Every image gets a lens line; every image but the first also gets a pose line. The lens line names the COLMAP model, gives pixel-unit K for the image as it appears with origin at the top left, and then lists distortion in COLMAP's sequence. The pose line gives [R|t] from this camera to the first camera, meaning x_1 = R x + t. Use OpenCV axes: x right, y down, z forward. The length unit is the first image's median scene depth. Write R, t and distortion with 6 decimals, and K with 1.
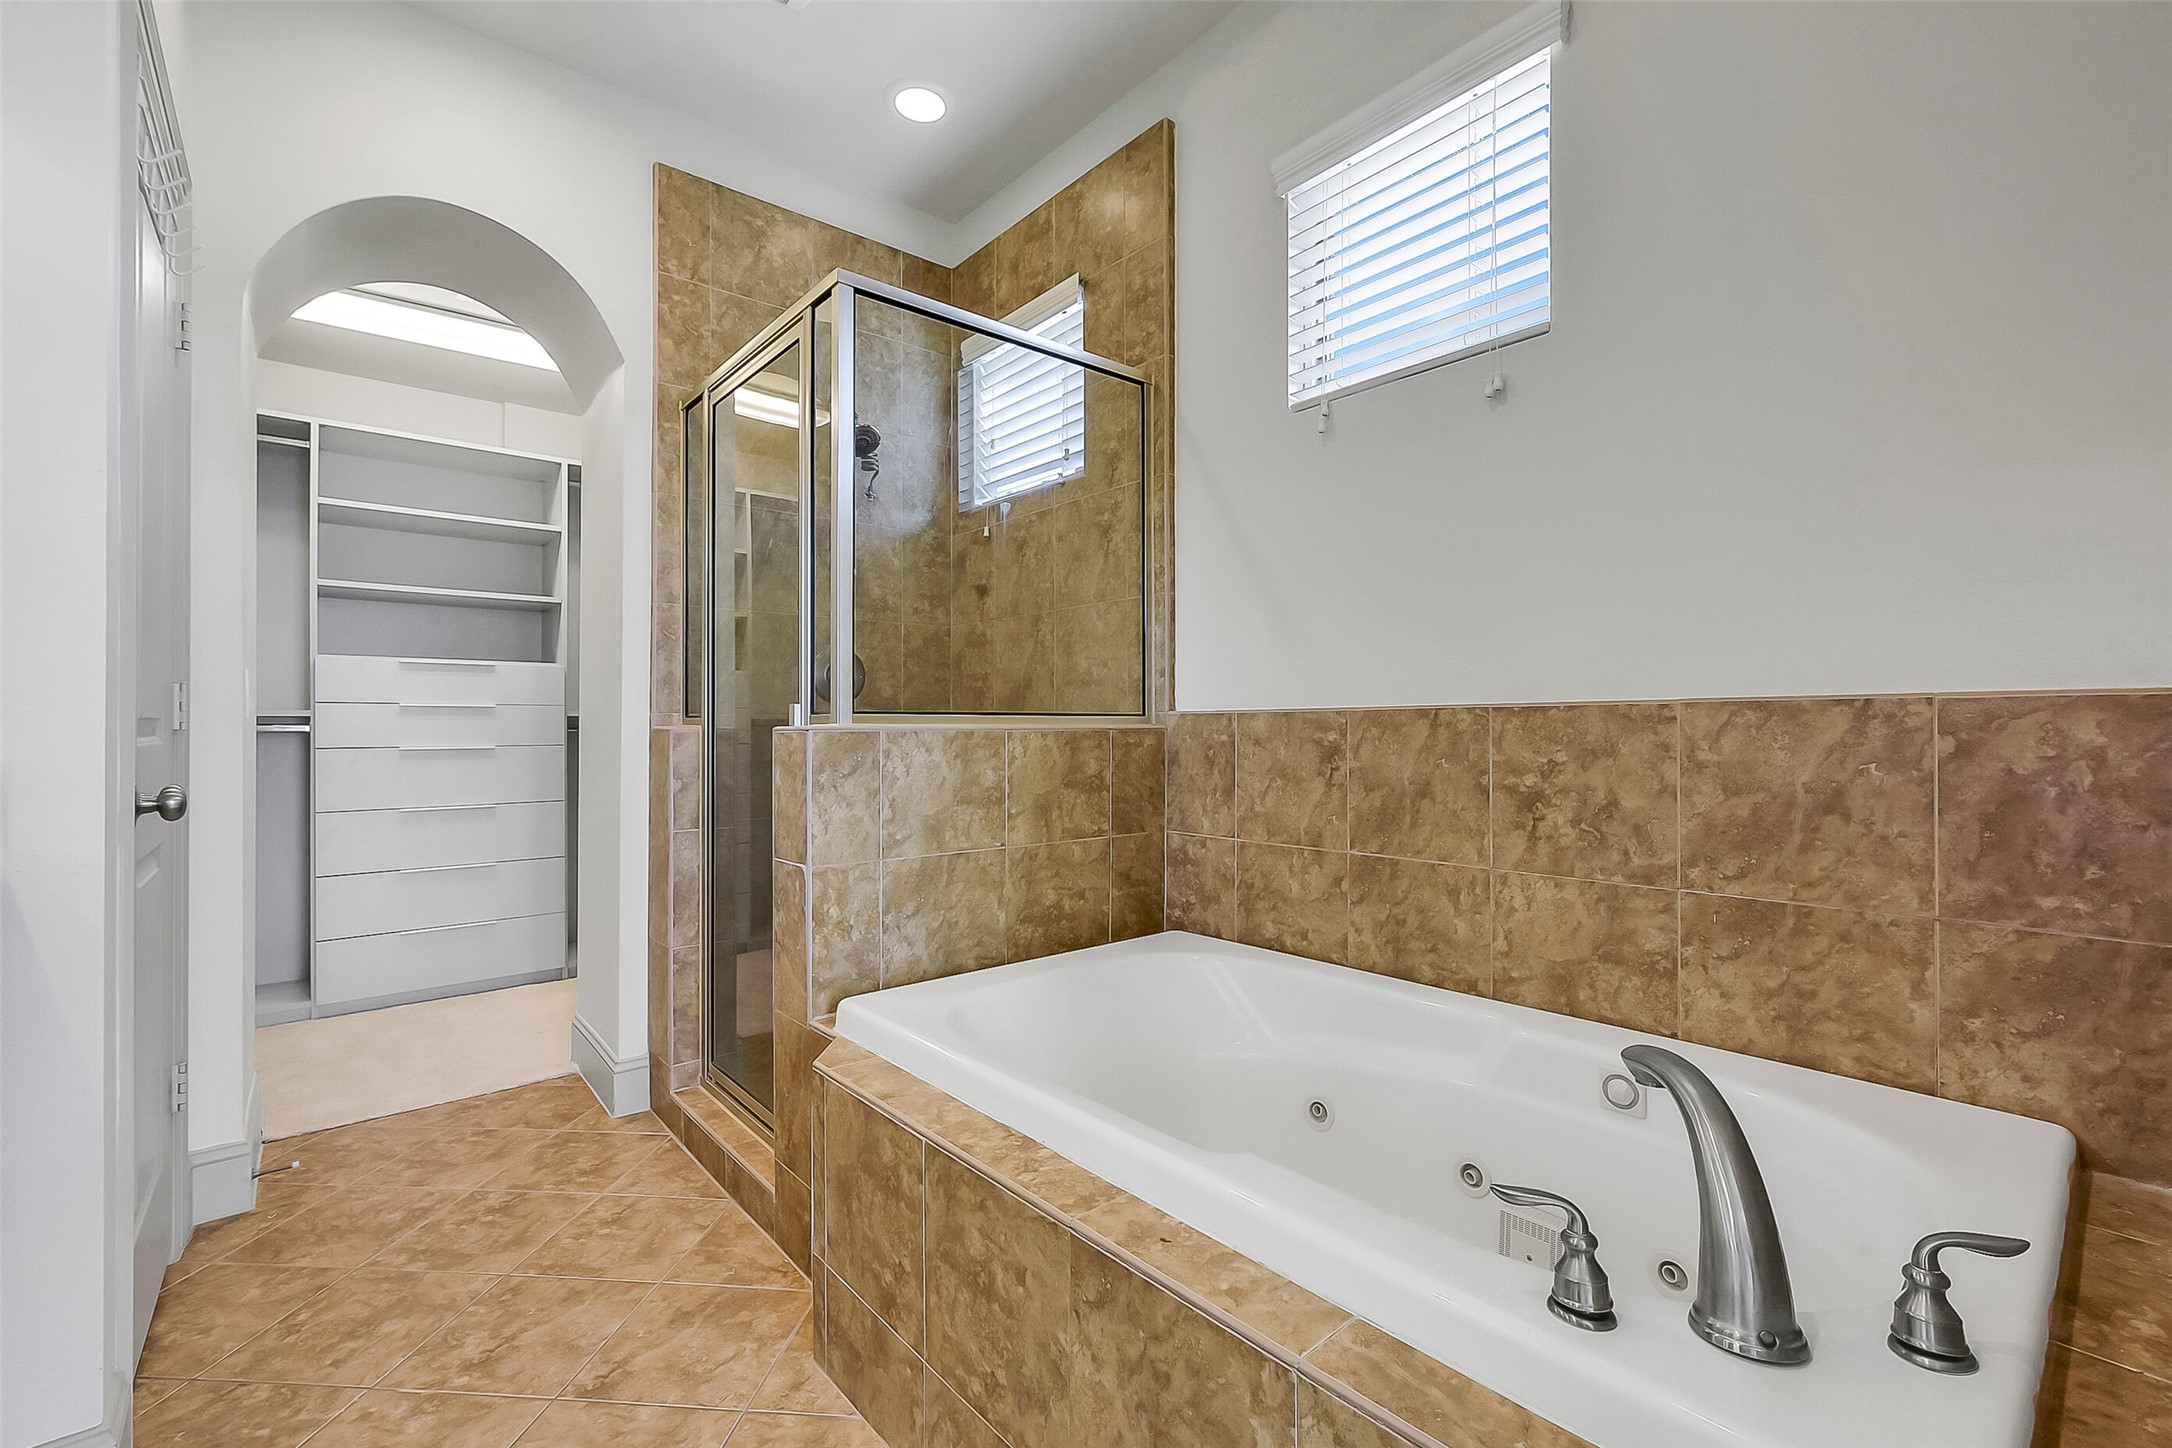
lens RADIAL K [[918.1, 0, 1085.3], [0, 918.1, 724.4], [0, 0, 1]] dist [-0.003598, -0.000184]
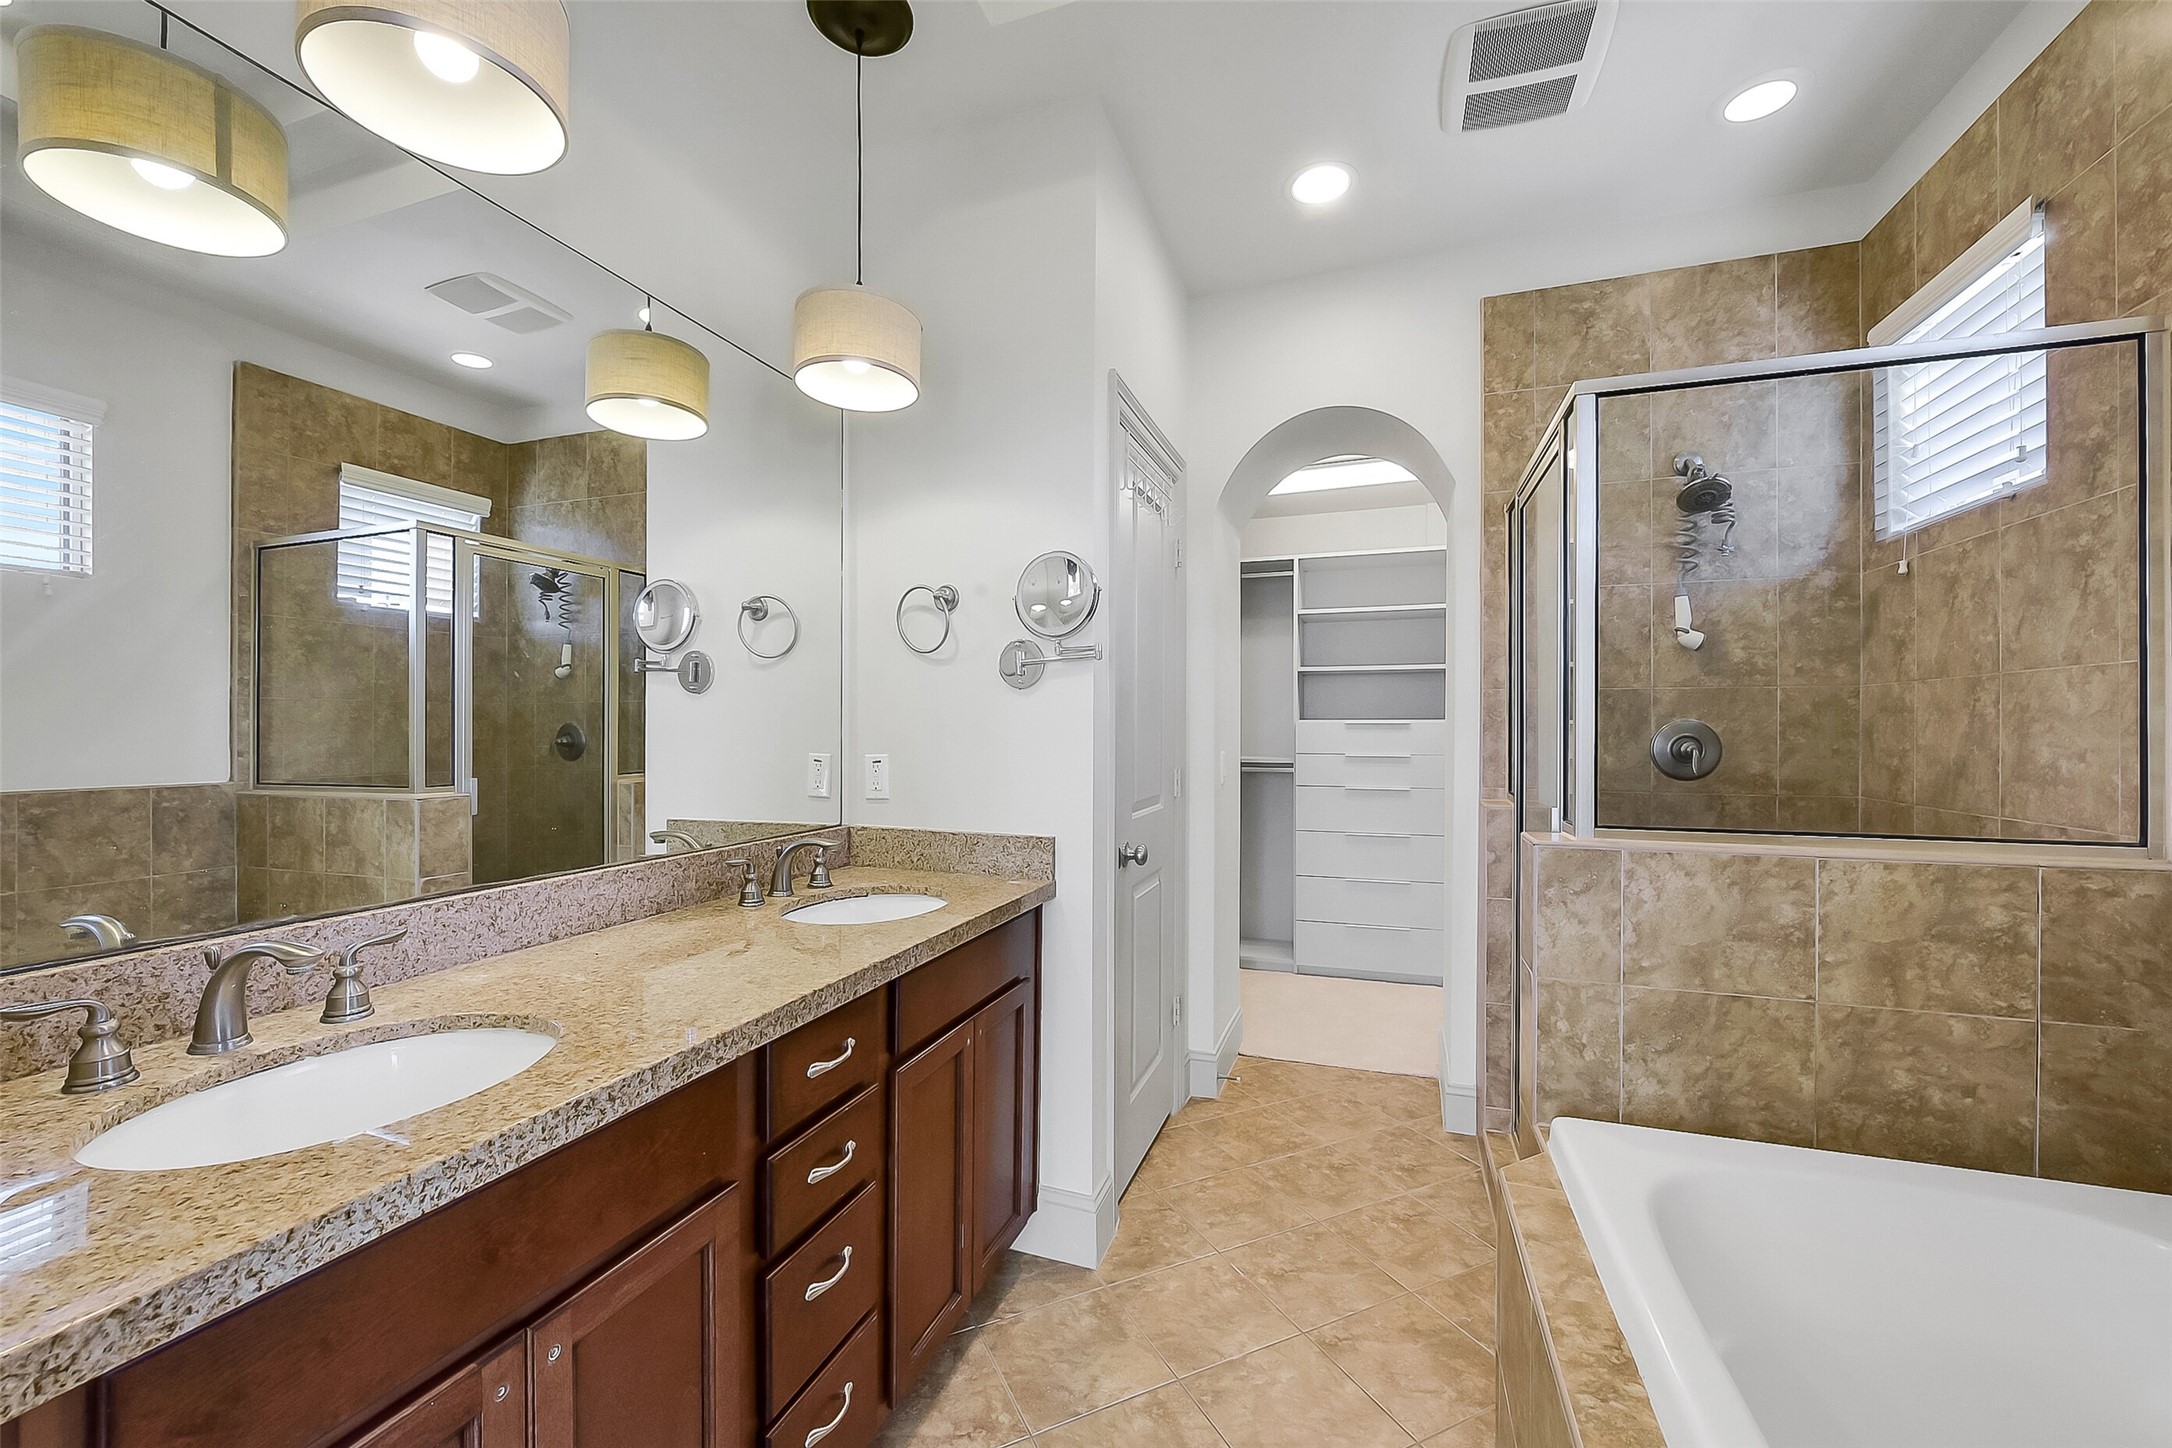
lens RADIAL K [[856.8, 0, 1089.1], [0, 856.8, 726.5], [0, 0, 1]] dist [-0.010914, 0.000383]
pose [[0.506381, 0.005112, -0.862295, 0.200221], [-0.002472, 0.999987, 0.004476, -0.094983], [0.862306, -0.000135, 0.506387, 0.056066]]
